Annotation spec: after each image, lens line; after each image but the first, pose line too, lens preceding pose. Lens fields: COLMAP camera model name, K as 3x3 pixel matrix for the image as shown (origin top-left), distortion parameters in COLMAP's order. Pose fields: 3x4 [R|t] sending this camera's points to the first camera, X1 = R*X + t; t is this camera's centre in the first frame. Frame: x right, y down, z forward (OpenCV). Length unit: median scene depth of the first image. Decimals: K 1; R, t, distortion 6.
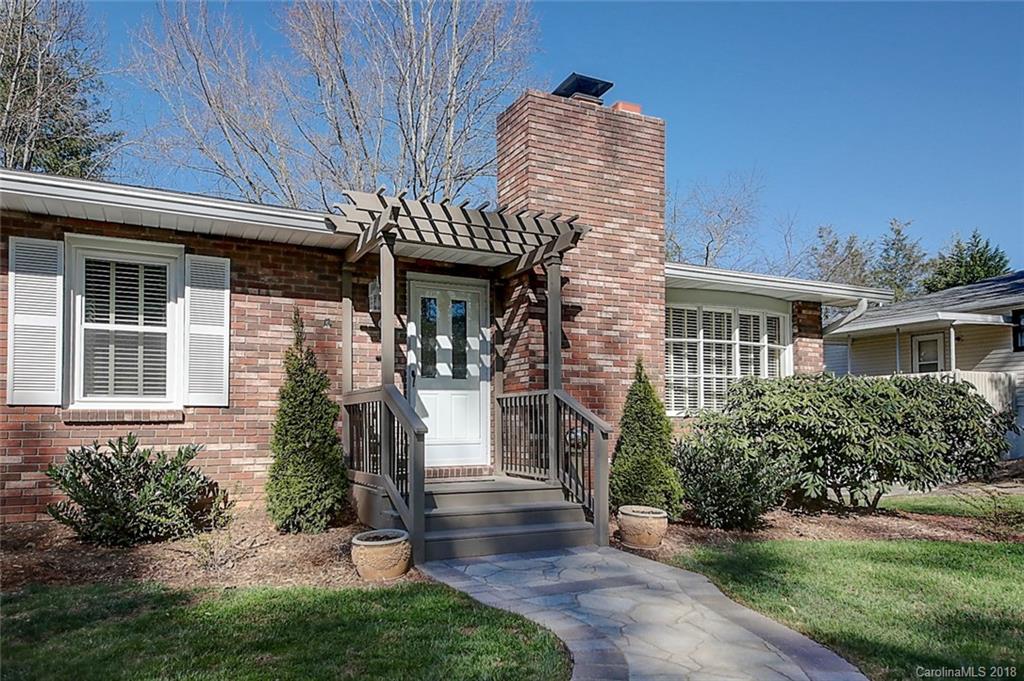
lens RADIAL K [[679.9, 0, 507.2], [0, 679.9, 396.5], [0, 0, 1]] dist [0.031861, 0.000961]
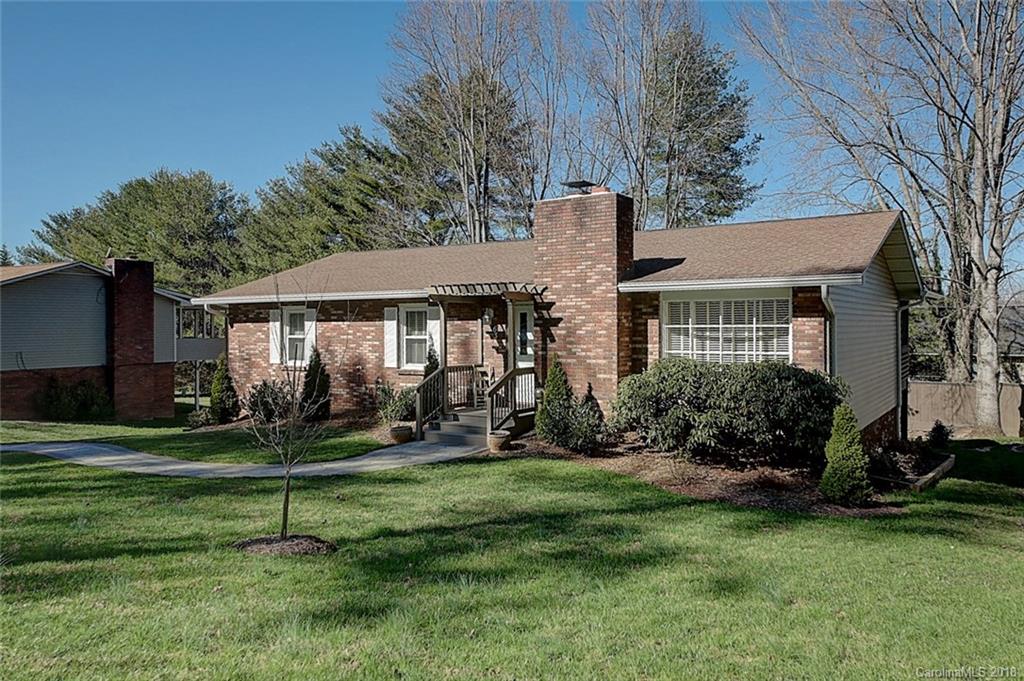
lens RADIAL K [[724.8, 0, 561.4], [0, 724.8, 323.2], [0, 0, 1]] dist [0.005534, 0.000580]
pose [[0.548300, -0.000981, -0.836281, 1.653314], [0.037231, 0.999036, 0.023239, -0.161122], [0.835452, -0.043877, 0.547809, -0.018787]]
